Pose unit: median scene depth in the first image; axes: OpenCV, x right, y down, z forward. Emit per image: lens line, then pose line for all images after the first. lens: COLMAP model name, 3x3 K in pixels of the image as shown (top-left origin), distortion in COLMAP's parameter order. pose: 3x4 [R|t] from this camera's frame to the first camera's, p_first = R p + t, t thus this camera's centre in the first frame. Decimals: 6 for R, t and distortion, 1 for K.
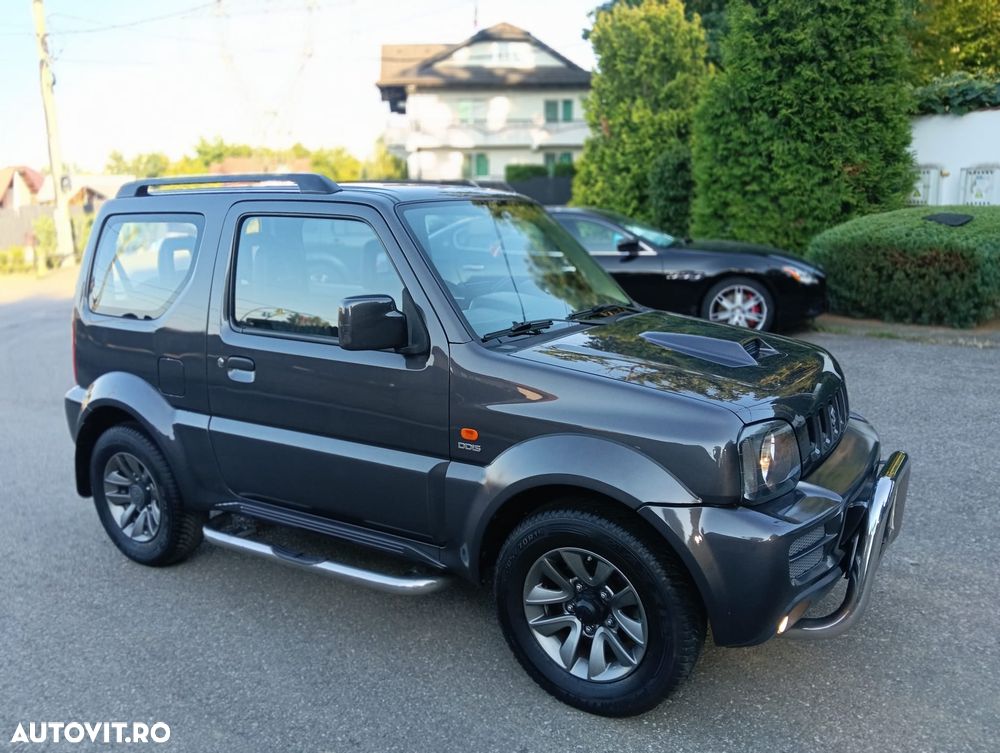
lens RADIAL K [[796.2, 0, 494.4], [0, 796.2, 375.3], [0, 0, 1]] dist [0.040337, -0.107028]
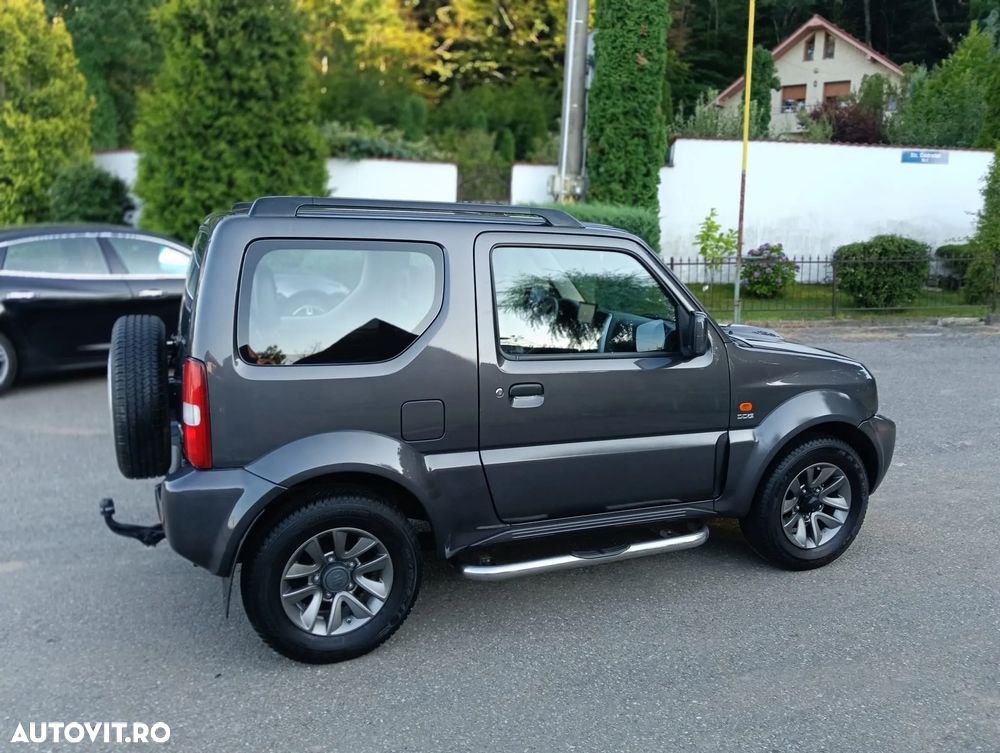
lens RADIAL K [[793.7, 0, 482.1], [0, 793.7, 374.2], [0, 0, 1]] dist [0.066379, -0.137072]
pose [[0.588848, -0.113985, 0.800166, -0.339577], [0.133567, 0.990117, 0.042752, -0.025125], [-0.797131, 0.081701, 0.598253, 0.126851]]
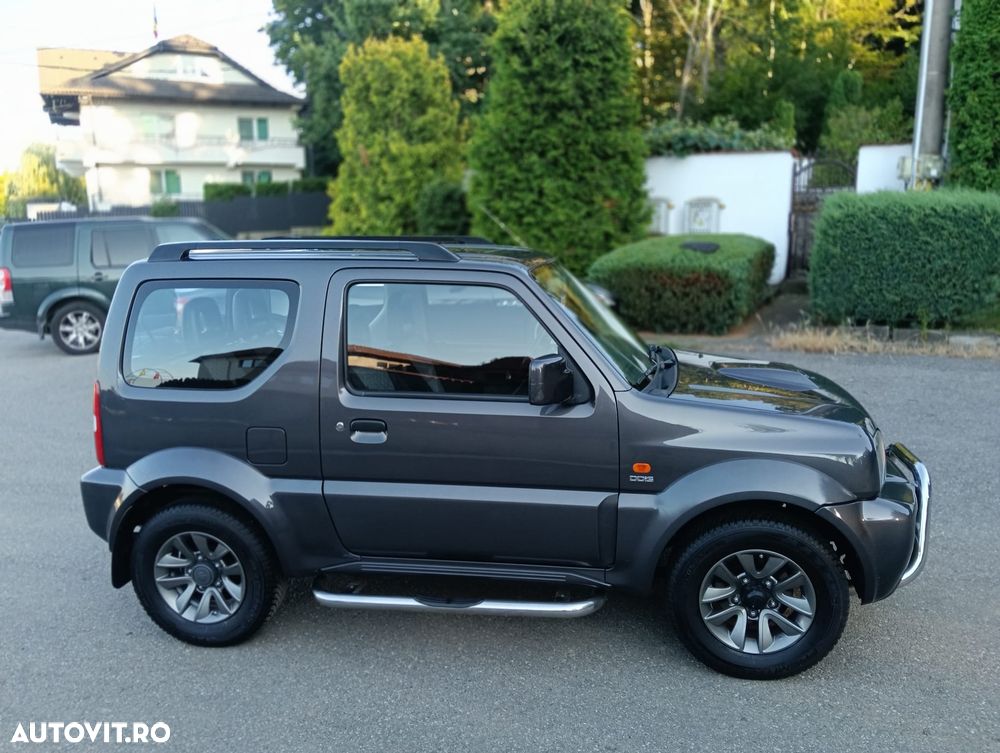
lens RADIAL K [[789.4, 0, 491.9], [0, 789.4, 376.3], [0, 0, 1]] dist [0.059738, -0.123649]
pose [[0.924490, -0.074991, 0.373757, -0.158788], [0.081698, 0.996655, -0.002110, -0.018292], [-0.372348, 0.032486, 0.927524, -0.000966]]
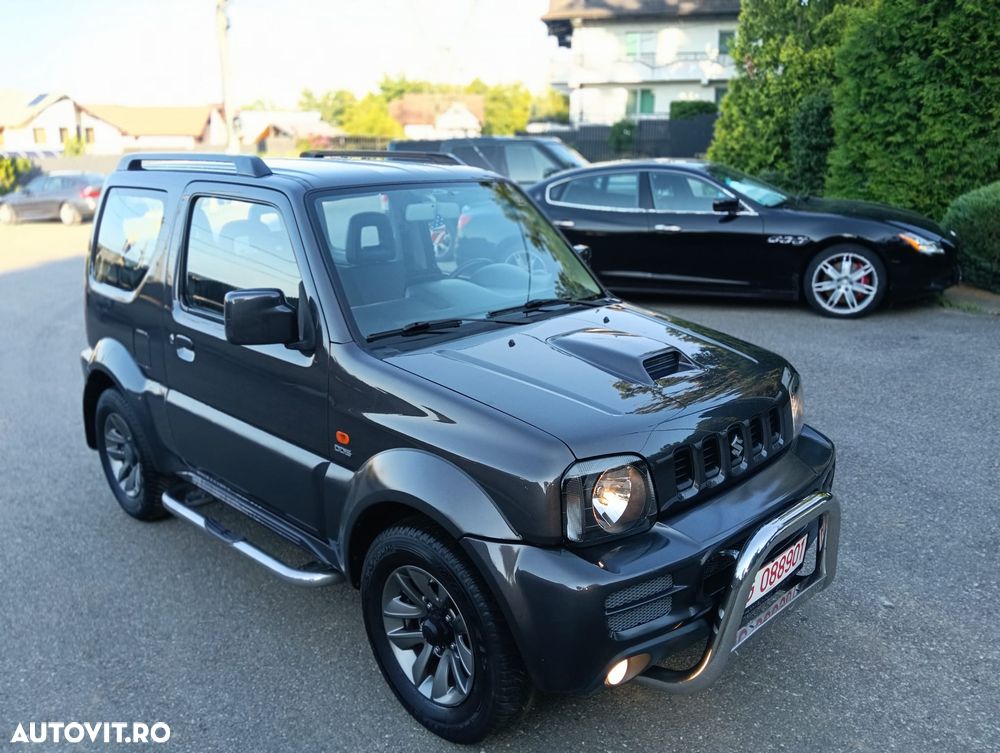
lens RADIAL K [[804.0, 0, 490.1], [0, 804.0, 383.2], [0, 0, 1]] dist [-0.034178, -0.005047]
pose [[0.976531, 0.064119, -0.205611, 0.082346], [-0.046648, 0.994963, 0.088723, -0.021076], [0.210264, -0.077049, 0.974604, 0.021408]]
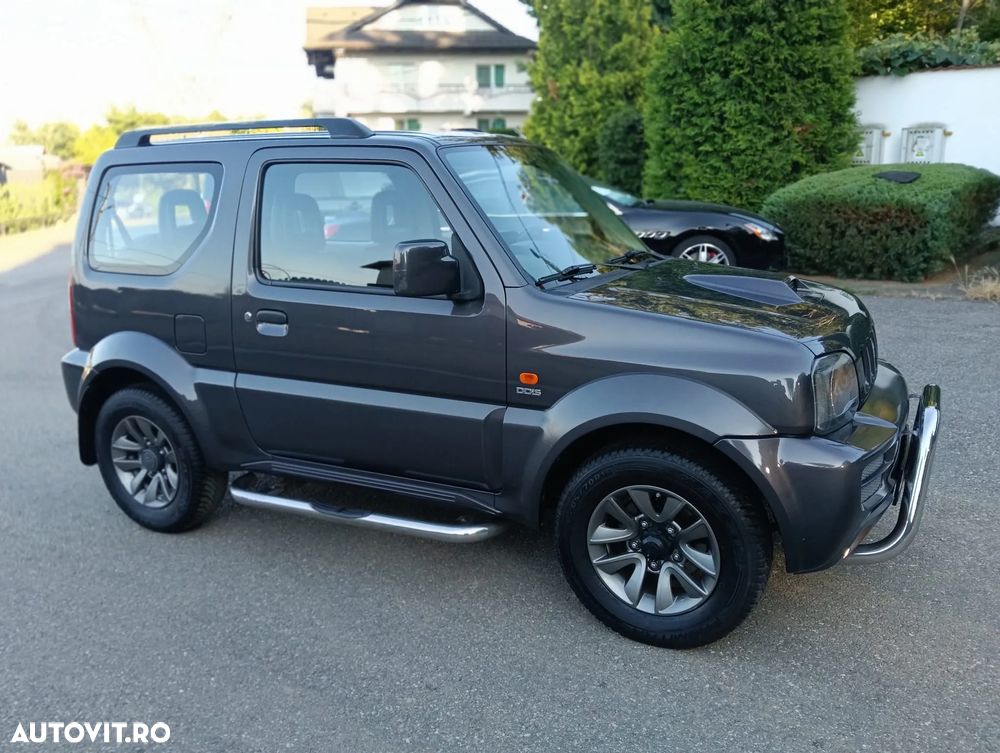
lens RADIAL K [[796.2, 0, 494.4], [0, 796.2, 375.3], [0, 0, 1]] dist [0.040337, -0.107028]
pose [[0.996100, -0.028233, 0.083595, -0.037570], [0.025087, 0.998946, 0.038441, 0.007275], [-0.084592, -0.036194, 0.995758, 0.002627]]
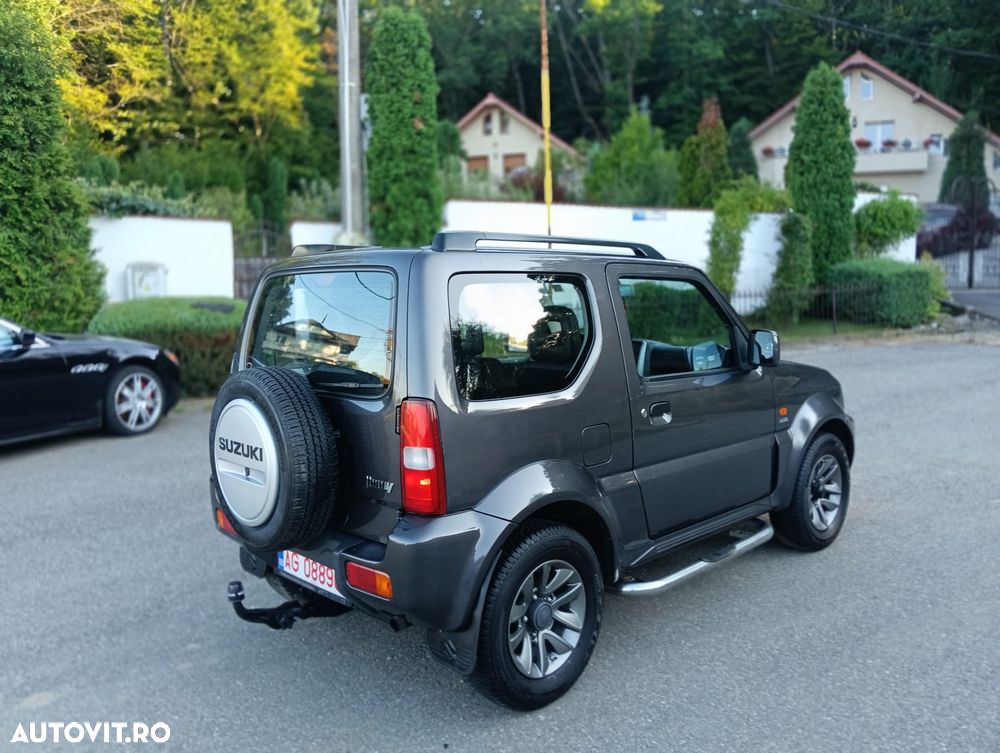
lens RADIAL K [[798.6, 0, 478.2], [0, 798.6, 377.0], [0, 0, 1]] dist [0.074871, -0.134102]
pose [[0.241290, -0.084495, 0.966768, -0.417379], [0.208121, 0.977530, 0.033492, -0.042420], [-0.947874, 0.193123, 0.253454, 0.277673]]
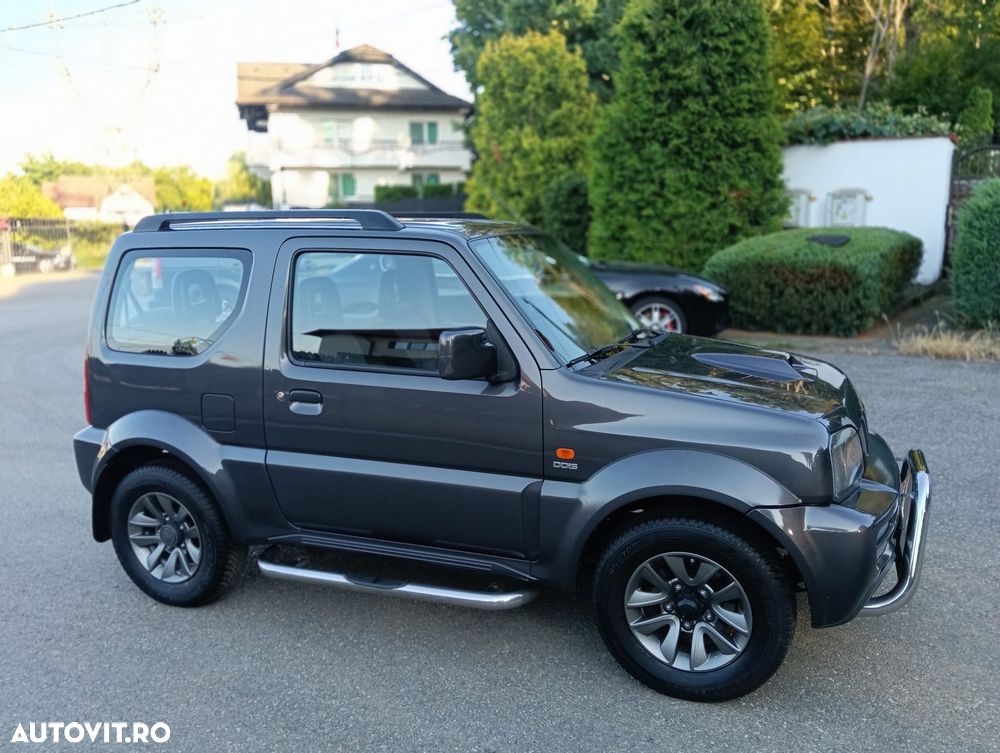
lens RADIAL K [[793.5, 0, 492.8], [0, 793.5, 369.4], [0, 0, 1]] dist [0.079253, -0.198288]
pose [[0.984629, -0.034595, 0.171196, -0.074363], [0.039666, 0.998867, -0.026290, -0.003812], [-0.170092, 0.032676, 0.984886, -0.012092]]
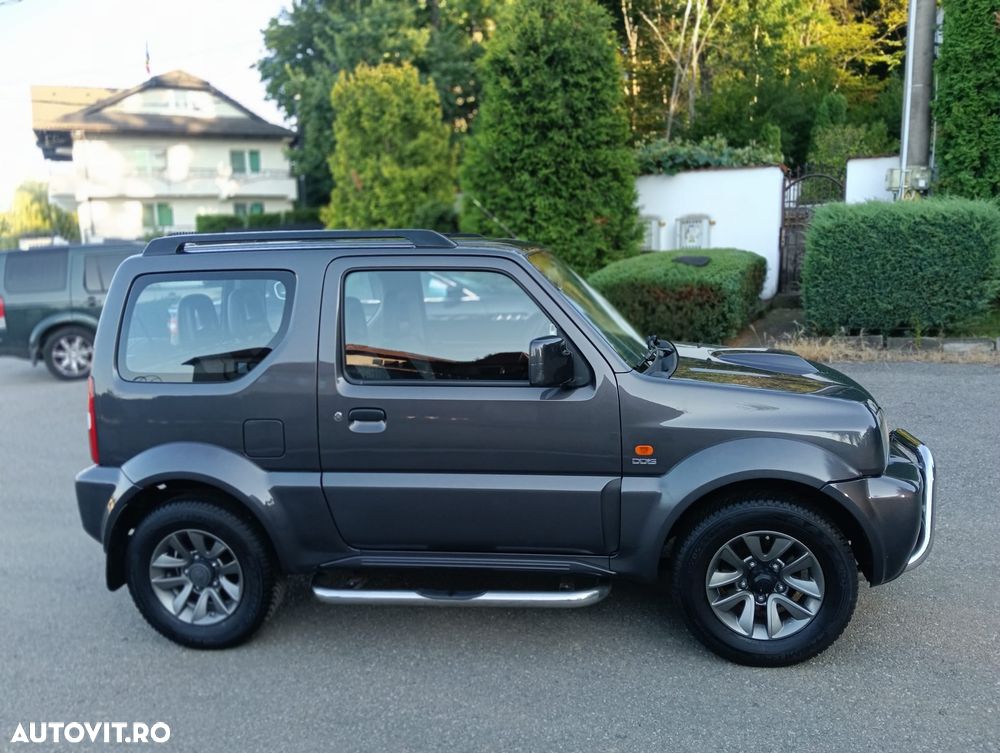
lens RADIAL K [[788.5, 0, 491.5], [0, 788.5, 379.1], [0, 0, 1]] dist [0.067979, -0.140552]
pose [[0.920477, -0.079228, 0.382682, -0.160622], [0.099868, 0.994408, -0.034340, -0.003195], [-0.377822, 0.069827, 0.923242, 0.003124]]
